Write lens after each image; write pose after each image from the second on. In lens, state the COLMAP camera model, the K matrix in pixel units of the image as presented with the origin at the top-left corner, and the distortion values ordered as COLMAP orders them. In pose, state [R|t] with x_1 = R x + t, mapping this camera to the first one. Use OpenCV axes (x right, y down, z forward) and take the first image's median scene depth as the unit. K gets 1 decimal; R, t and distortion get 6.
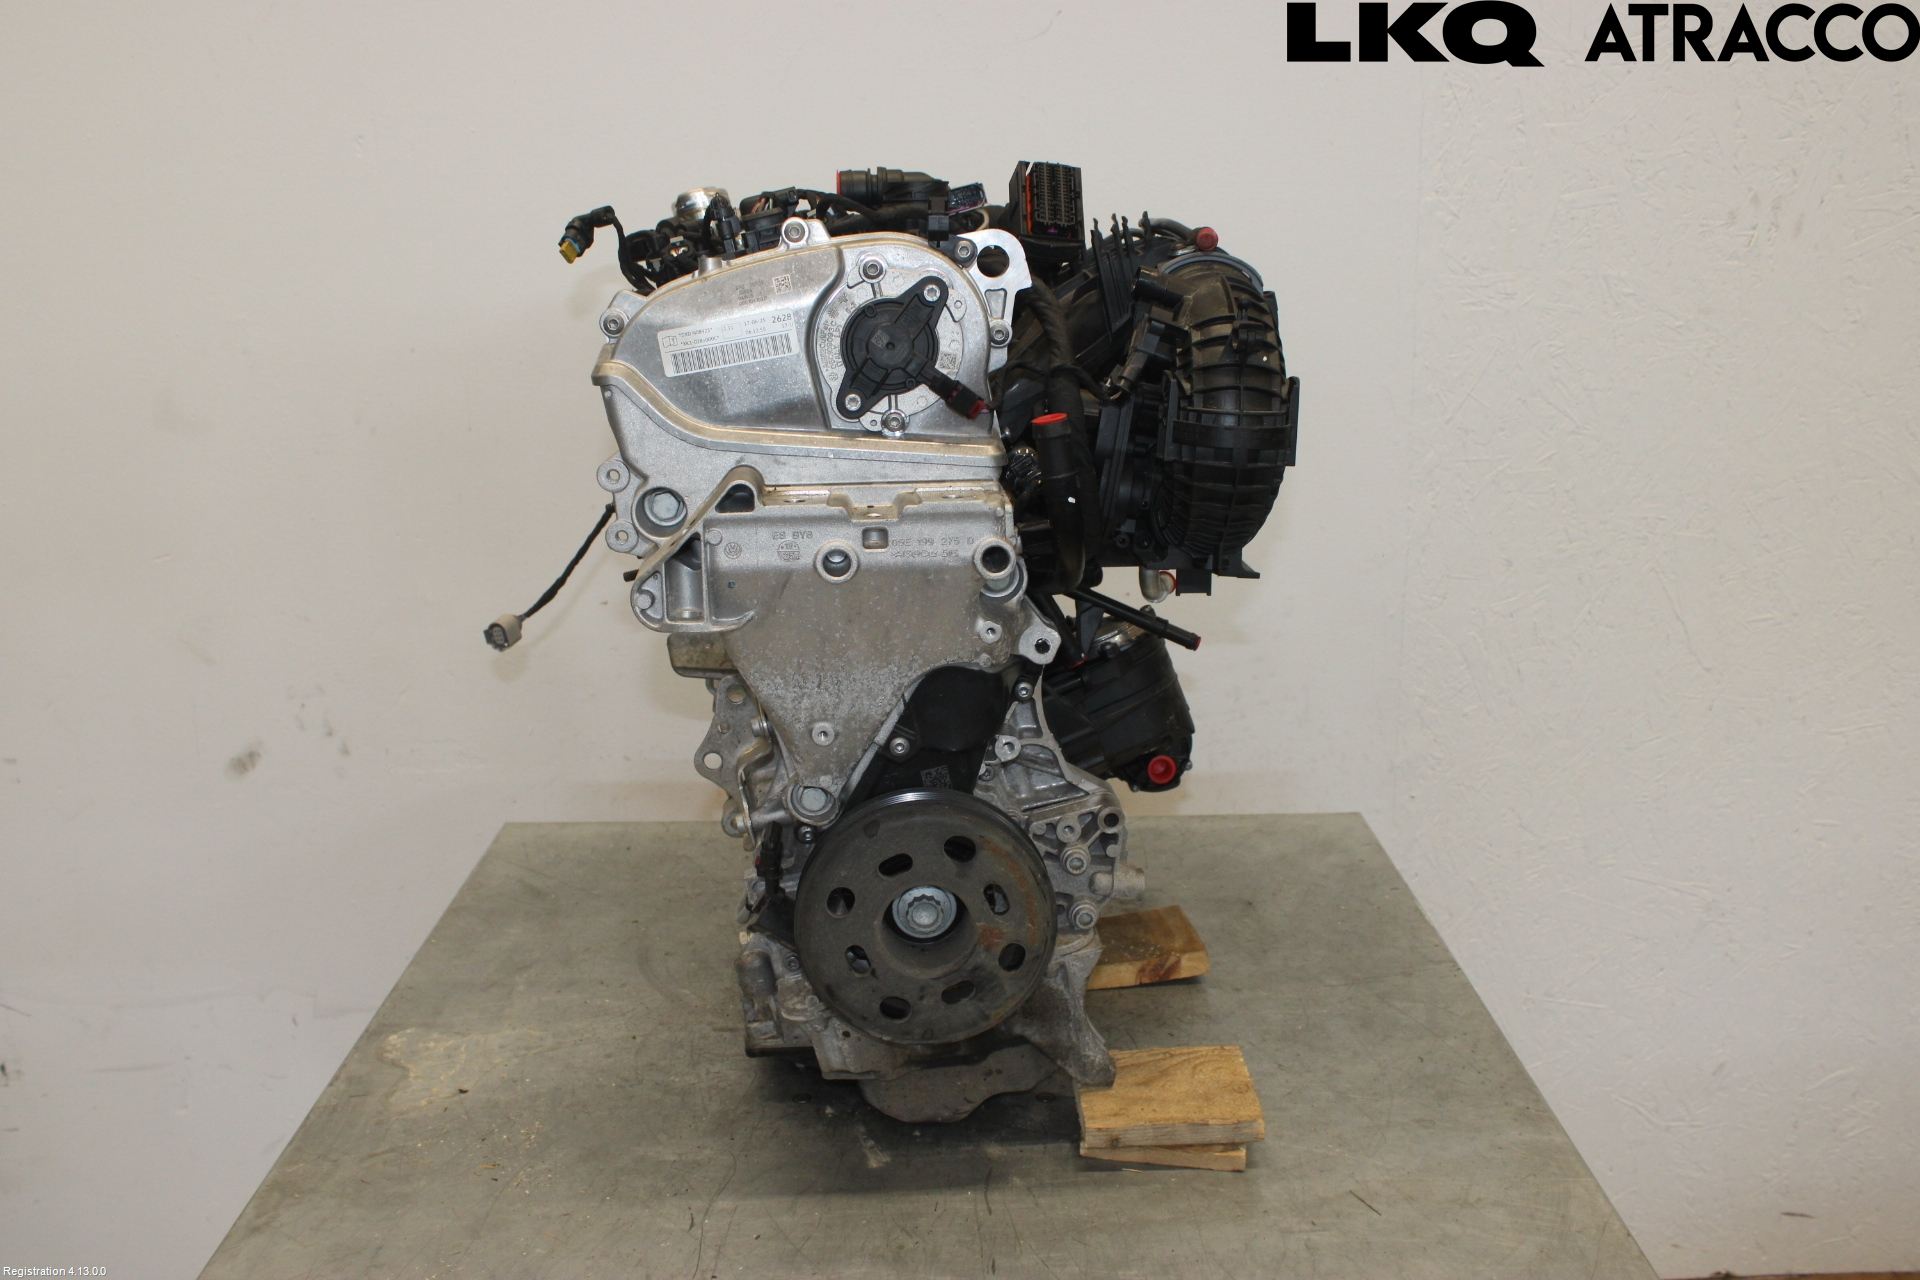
lens RADIAL K [[1750.7, 0, 930.4], [0, 1750.7, 642.4], [0, 0, 1]] dist [0.042948, -0.015329]
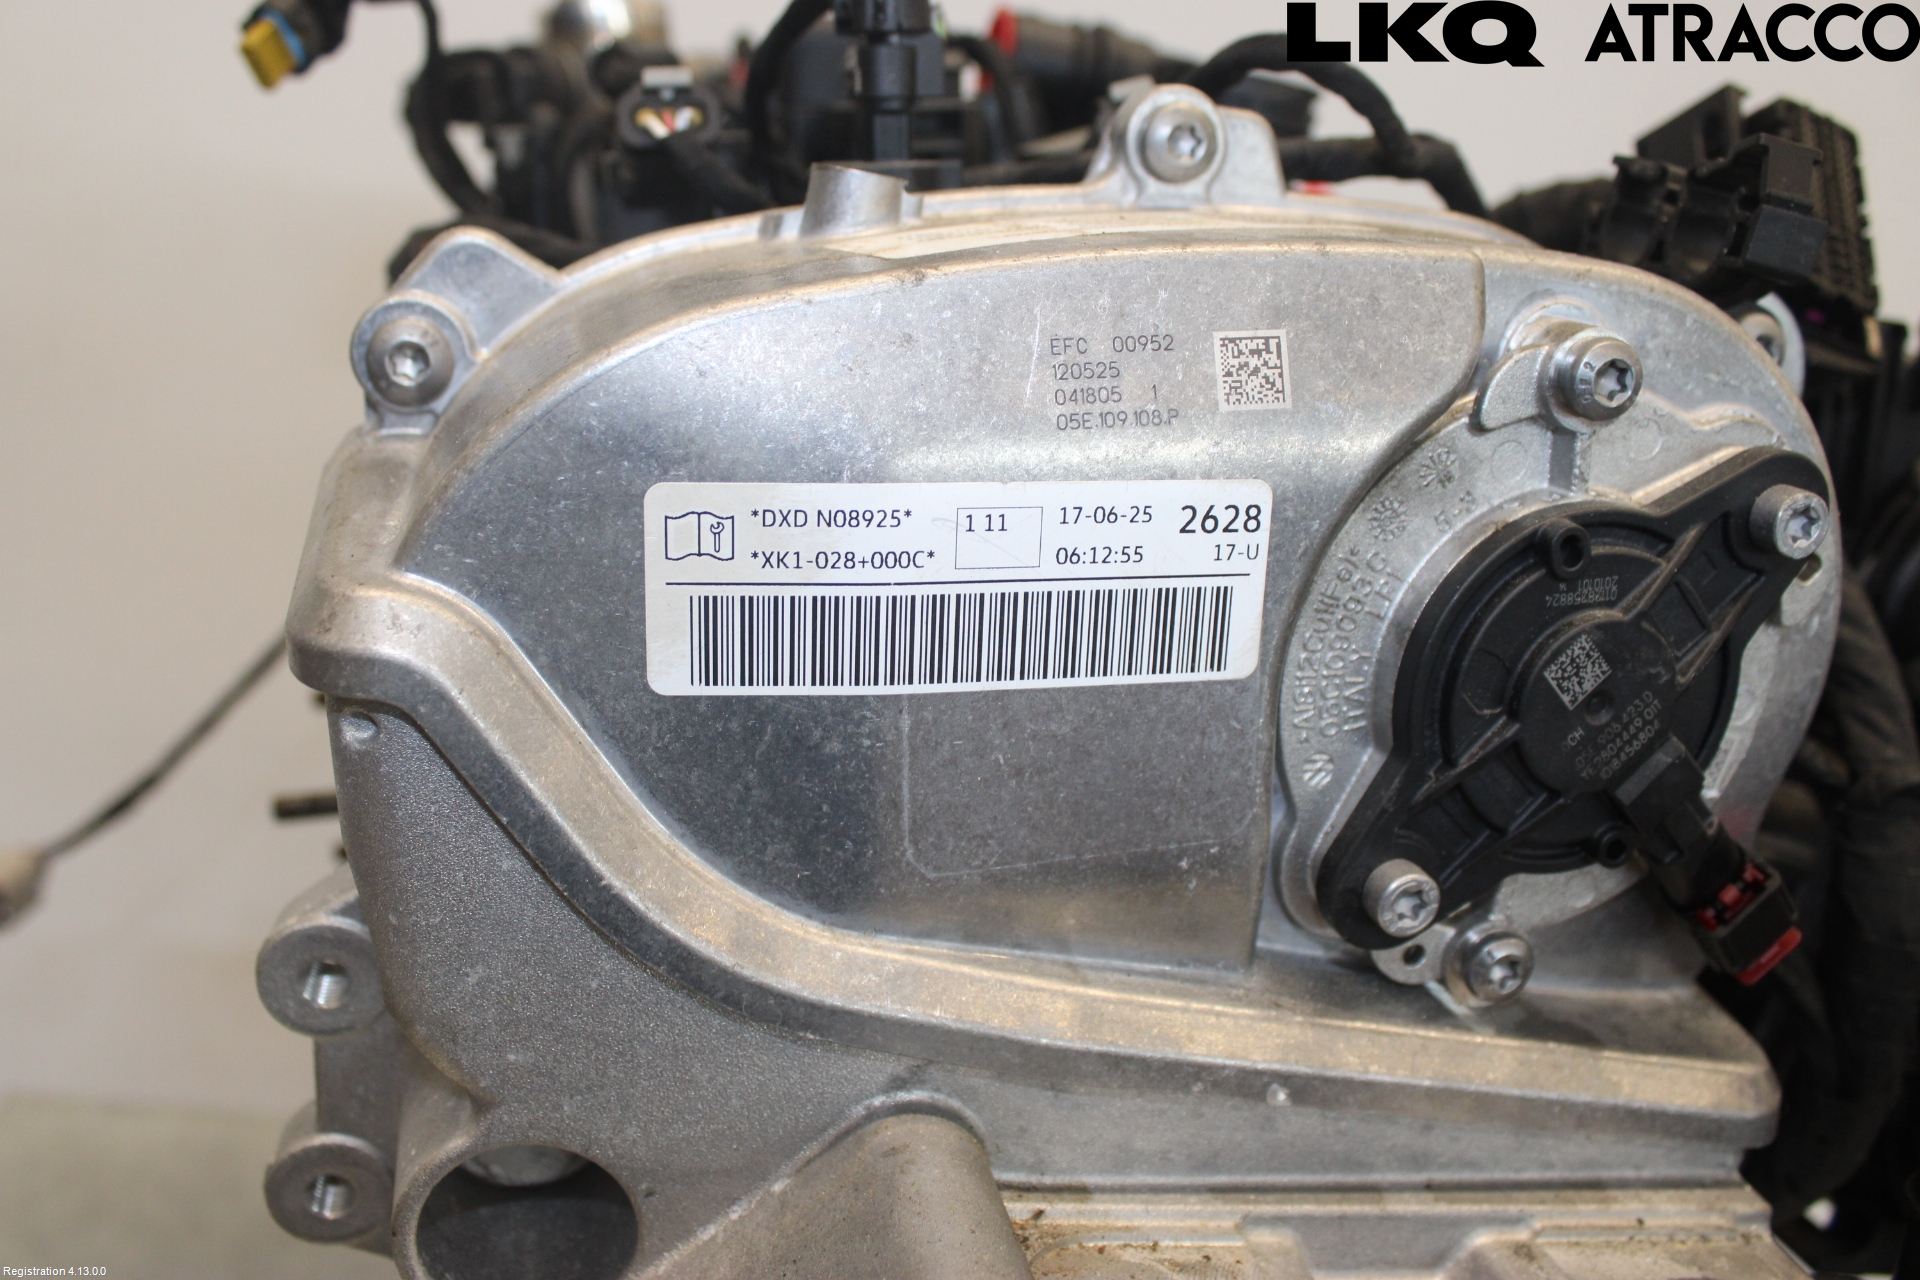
lens RADIAL K [[1655.9, 0, 963.4], [0, 1655.9, 686.4], [0, 0, 1]] dist [0.002805, -0.001635]
pose [[0.963187, 0.148376, 0.224178, -0.158807], [-0.160610, 0.986314, 0.037258, -0.165350], [-0.215582, -0.071892, 0.973836, 0.796165]]
